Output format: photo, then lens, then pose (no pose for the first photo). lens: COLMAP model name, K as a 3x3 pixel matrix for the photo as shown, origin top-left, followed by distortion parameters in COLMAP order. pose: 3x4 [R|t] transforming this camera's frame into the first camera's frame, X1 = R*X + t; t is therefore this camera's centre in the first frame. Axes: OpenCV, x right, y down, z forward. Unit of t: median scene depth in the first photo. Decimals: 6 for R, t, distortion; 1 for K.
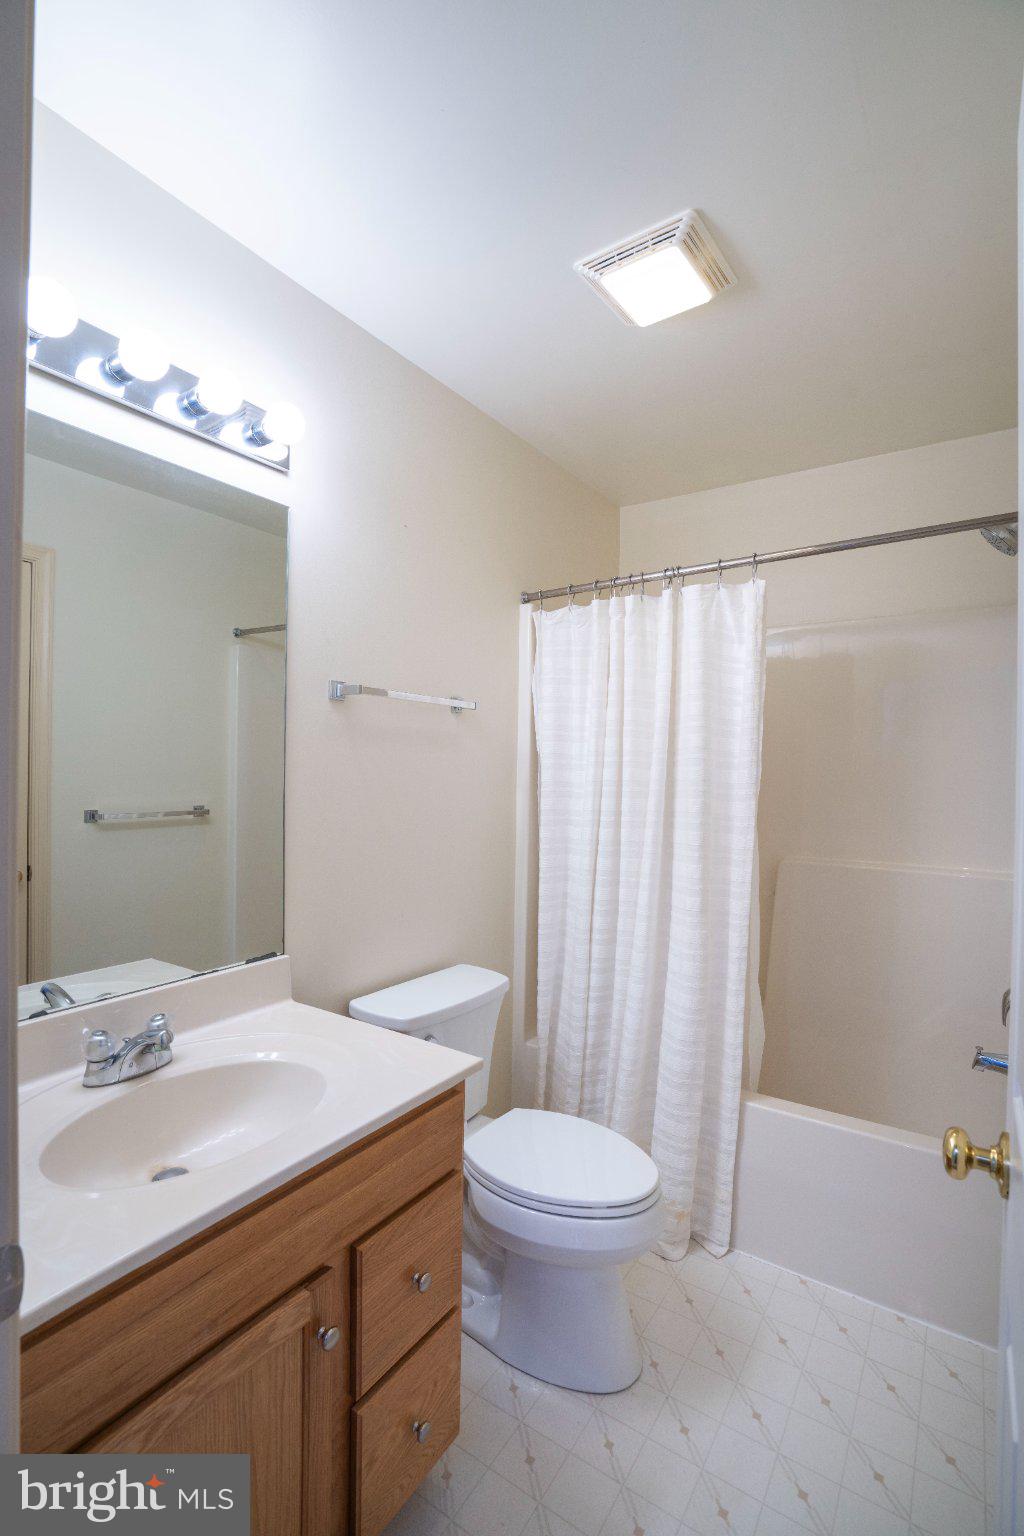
lens RADIAL K [[708.7, 0, 497.5], [0, 708.7, 772.0], [0, 0, 1]] dist [-0.058848, 0.021874]
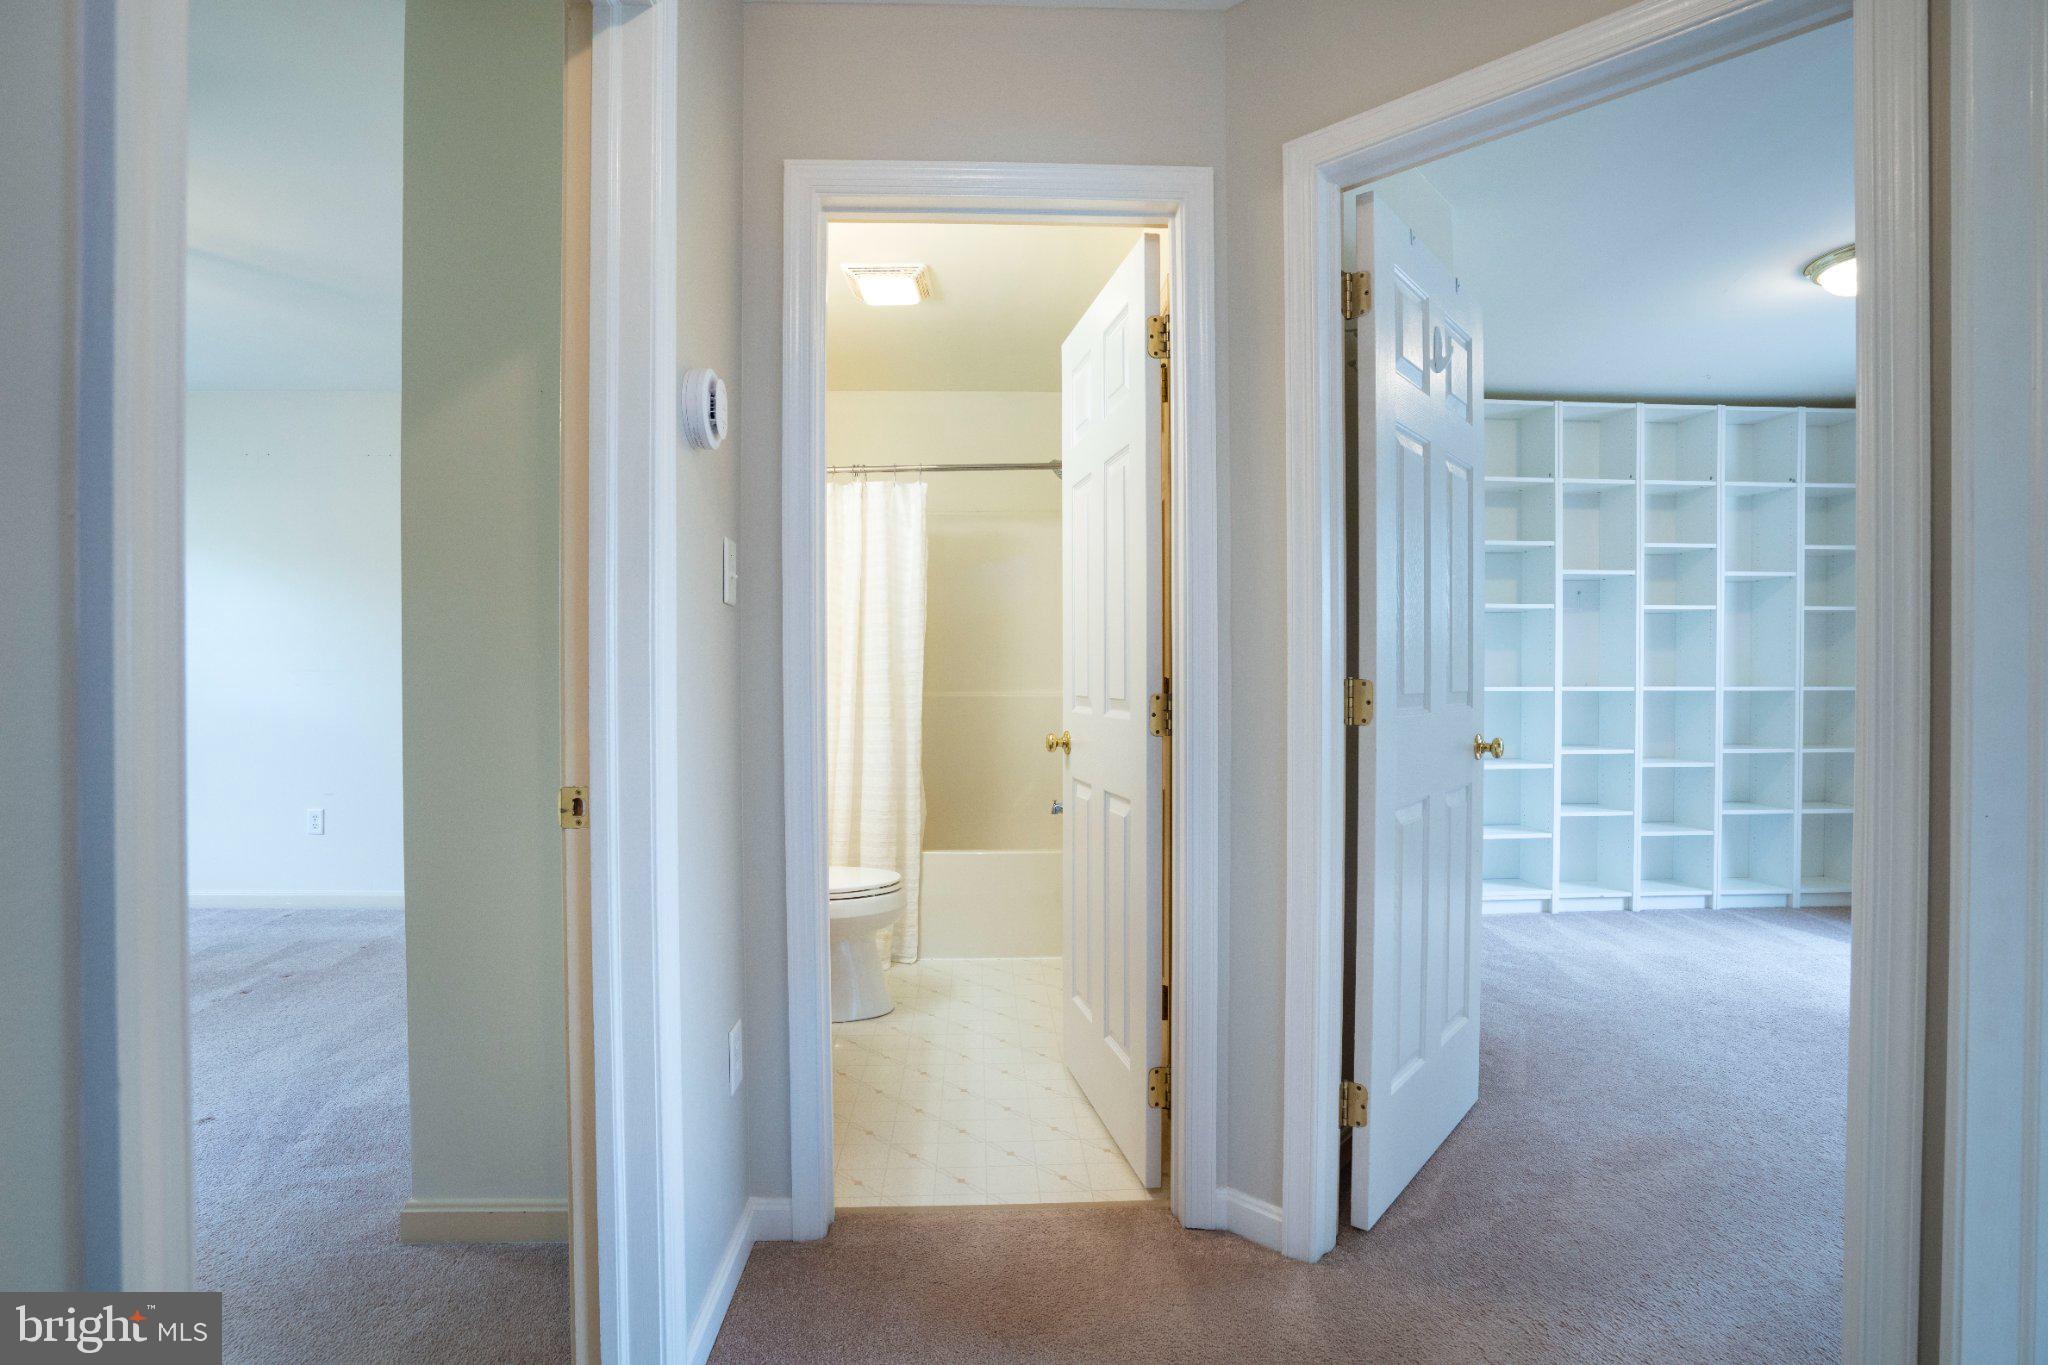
lens RADIAL K [[944.9, 0, 1013.3], [0, 944.9, 669.3], [0, 0, 1]] dist [-0.058848, 0.021874]
pose [[0.801325, -0.002875, 0.598222, -0.627964], [0.016648, 0.999708, -0.017496, 0.141380], [-0.597997, 0.023979, 0.801139, -0.635052]]
